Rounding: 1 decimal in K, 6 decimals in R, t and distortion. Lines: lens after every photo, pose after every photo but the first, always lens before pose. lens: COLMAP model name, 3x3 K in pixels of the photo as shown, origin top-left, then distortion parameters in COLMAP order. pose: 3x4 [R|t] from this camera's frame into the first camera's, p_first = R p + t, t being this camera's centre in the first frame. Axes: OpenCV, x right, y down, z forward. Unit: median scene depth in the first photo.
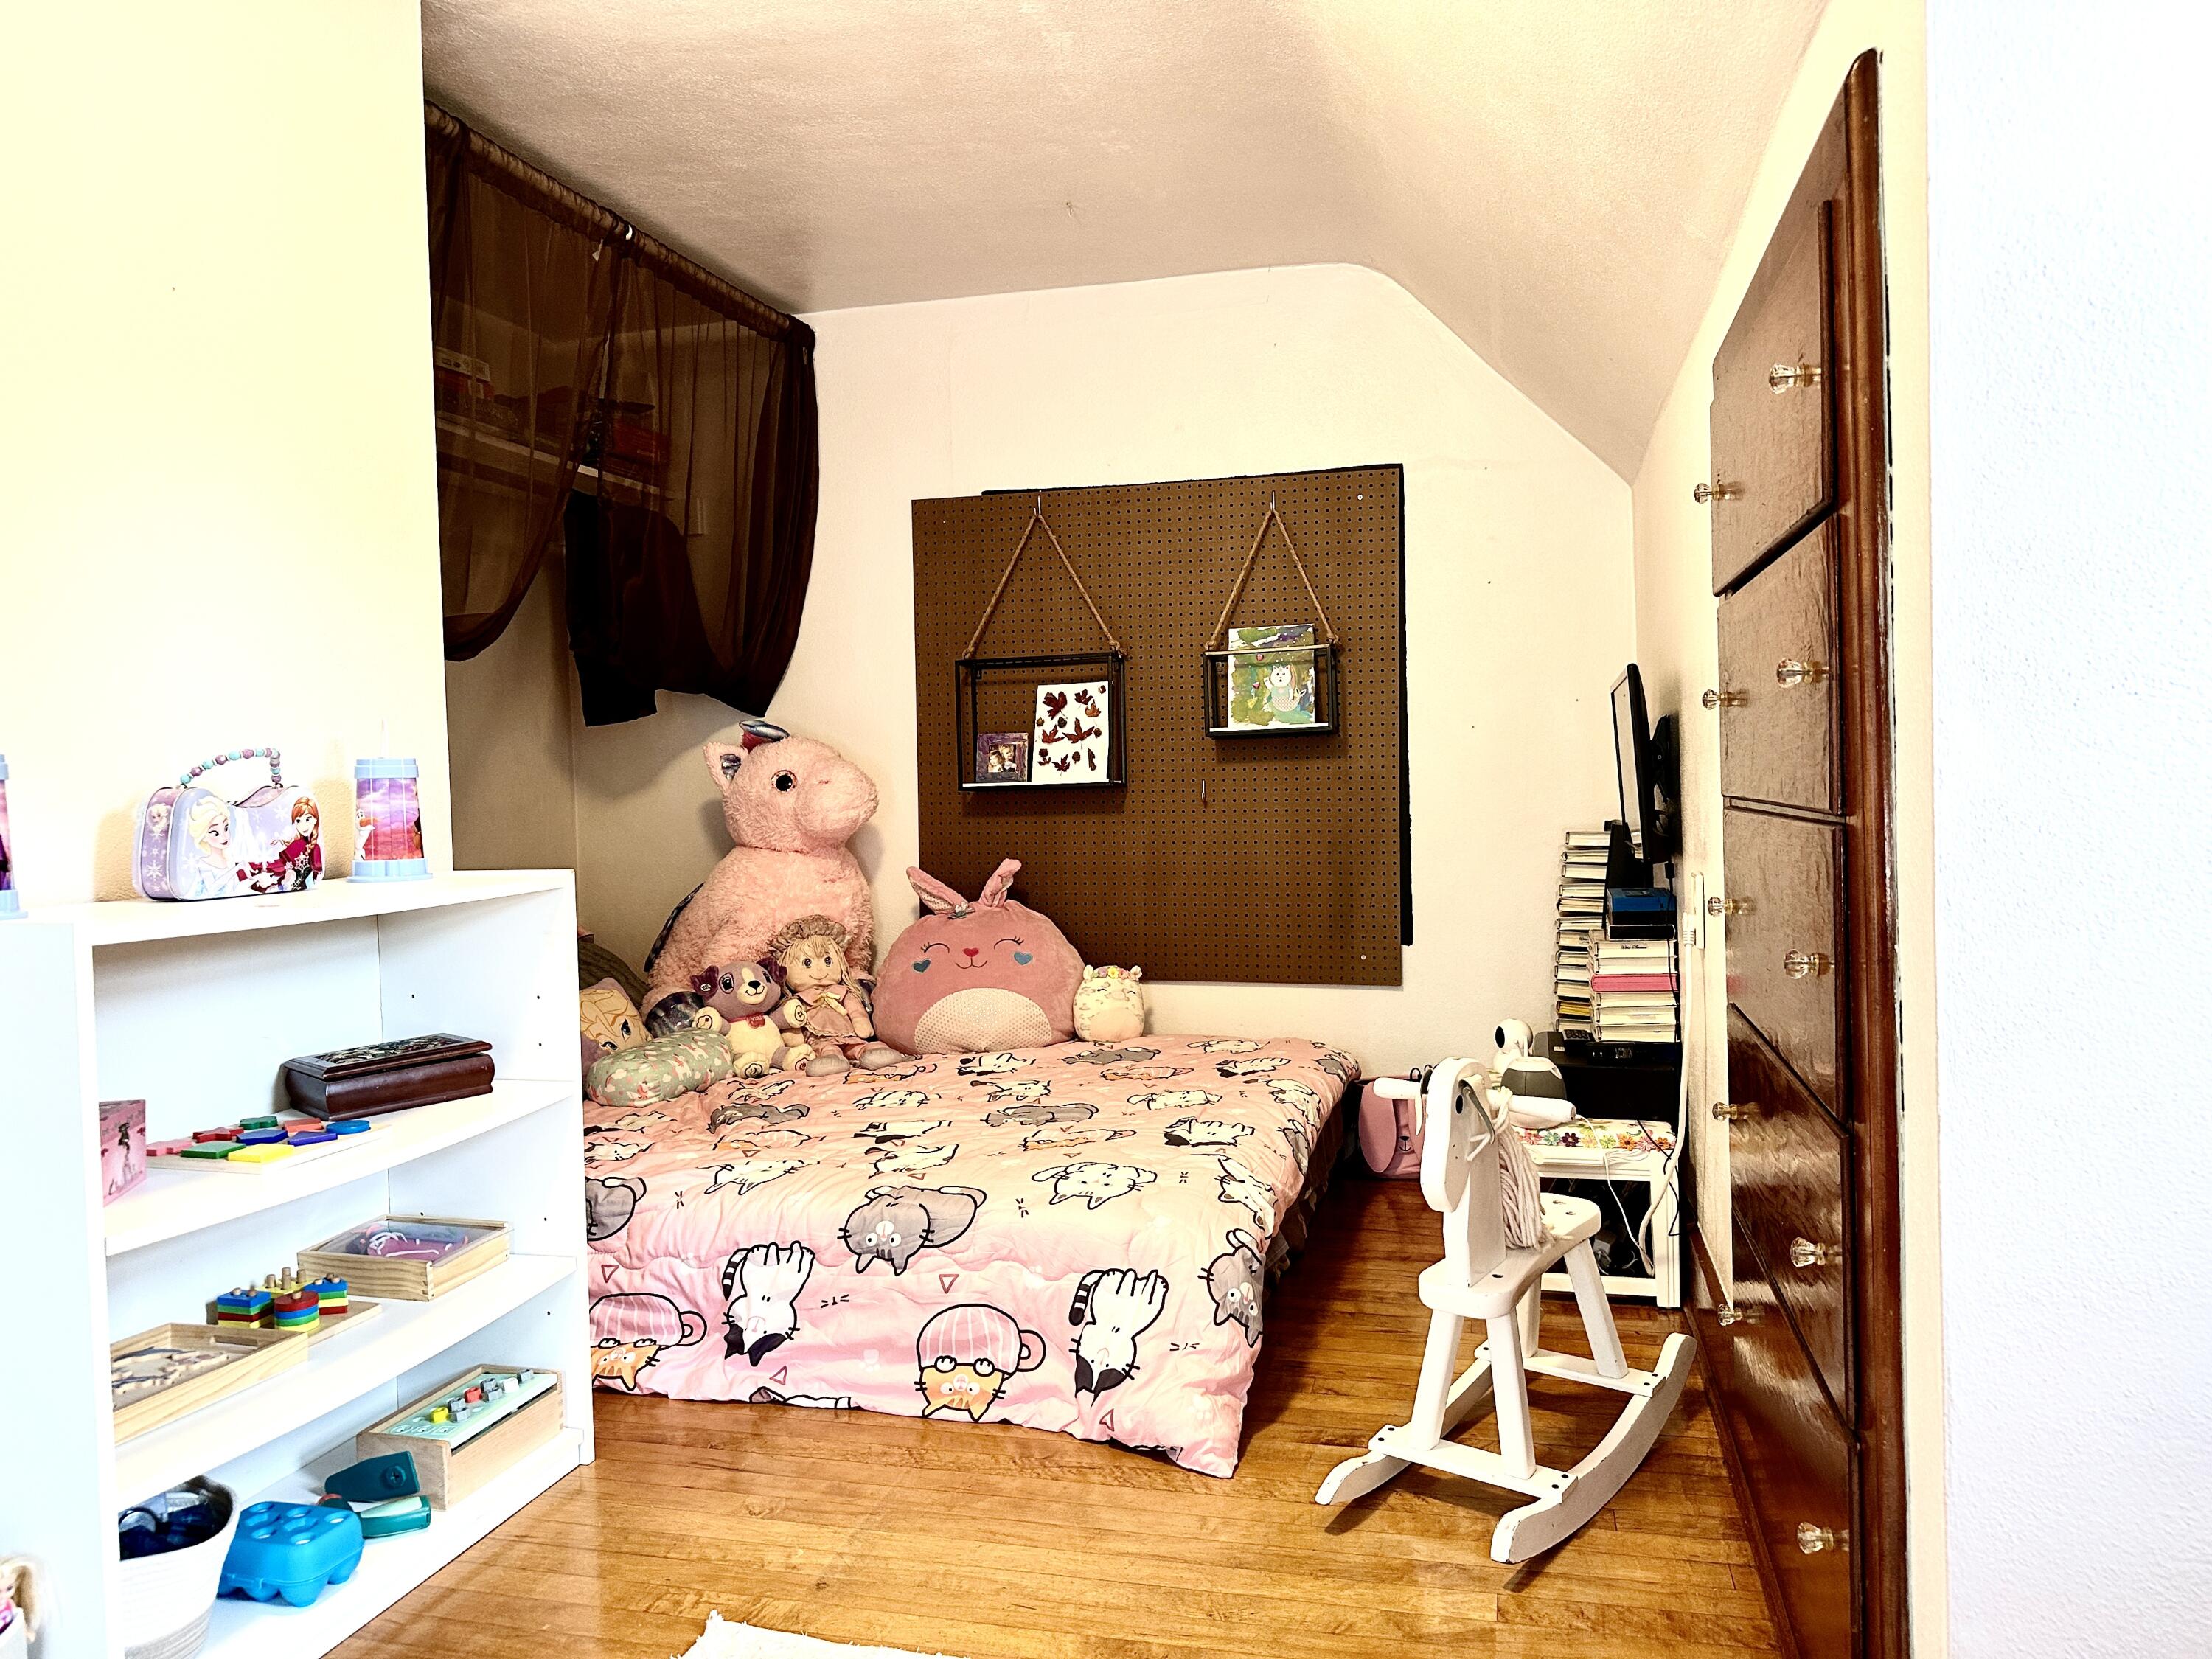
lens RADIAL K [[1590.7, 0, 1105.4], [0, 1590.7, 824.9], [0, 0, 1]] dist [0.089579, -0.094829]
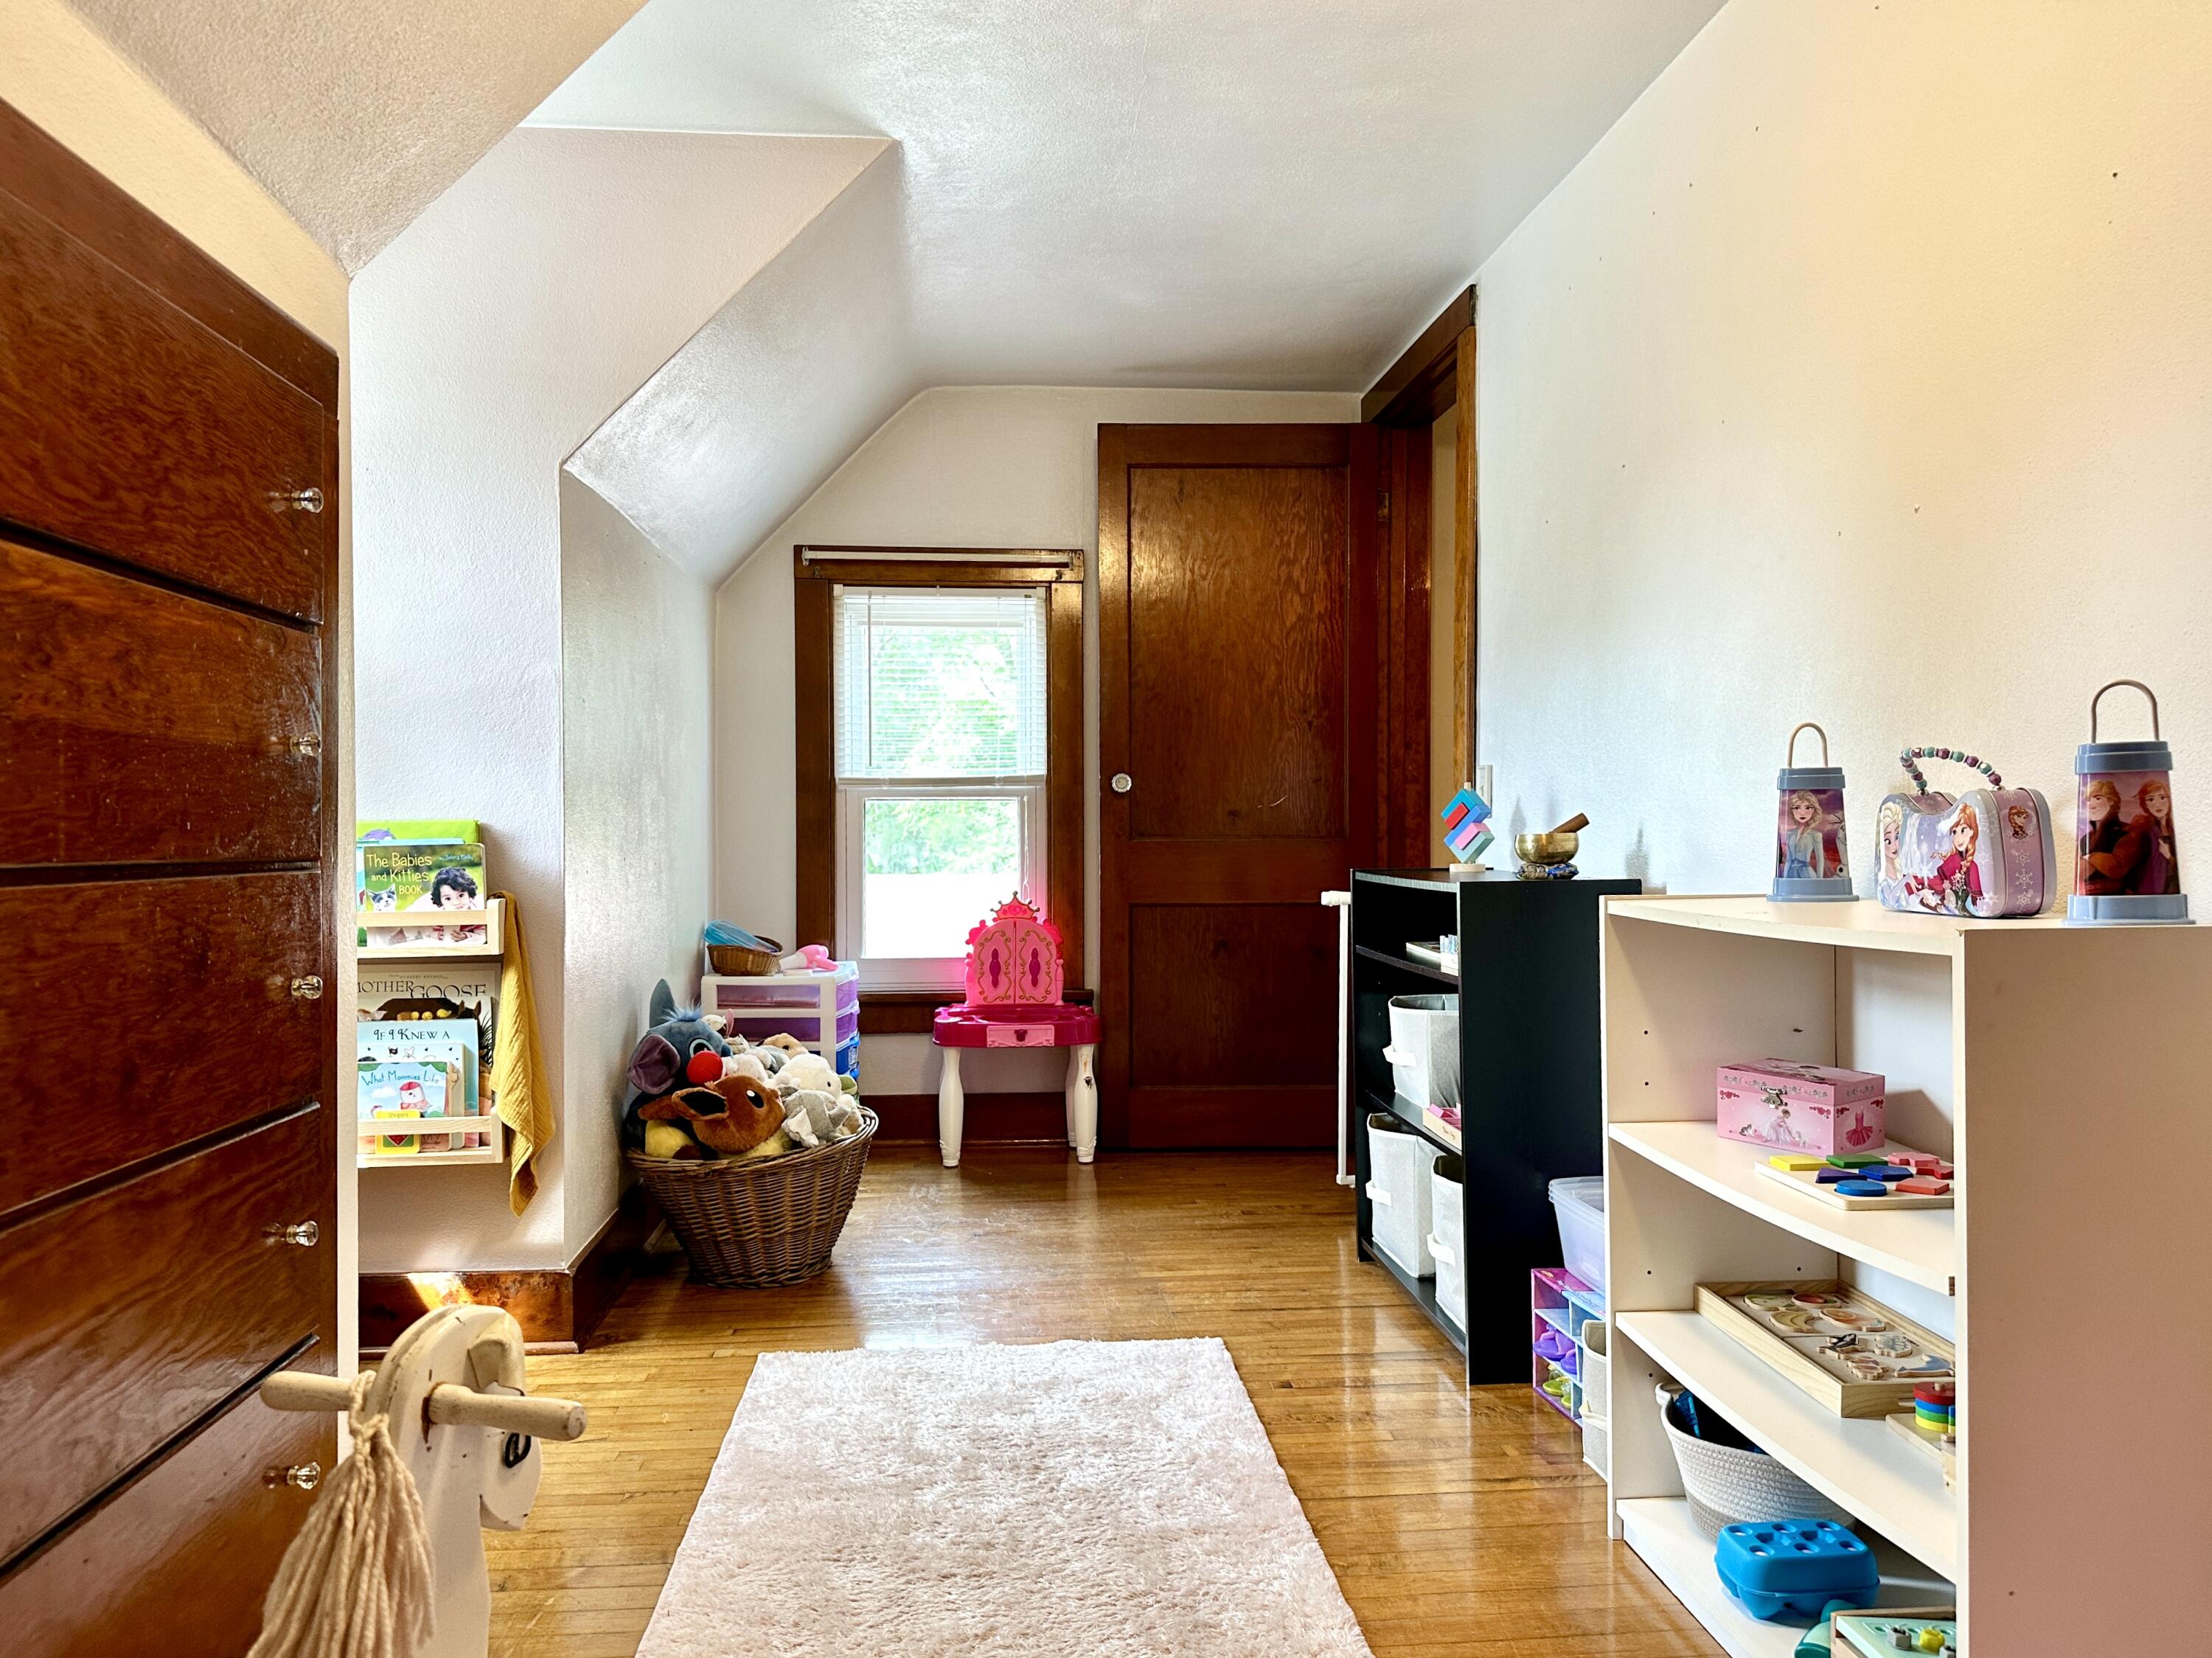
lens RADIAL K [[1590.6, 0, 1100.3], [0, 1590.6, 825.0], [0, 0, 1]] dist [0.089579, -0.094829]
pose [[-0.941352, 0.030001, -0.336091, 0.203578], [0.020075, 0.999255, 0.032972, -0.043879], [0.336829, 0.024291, -0.941252, 1.676439]]
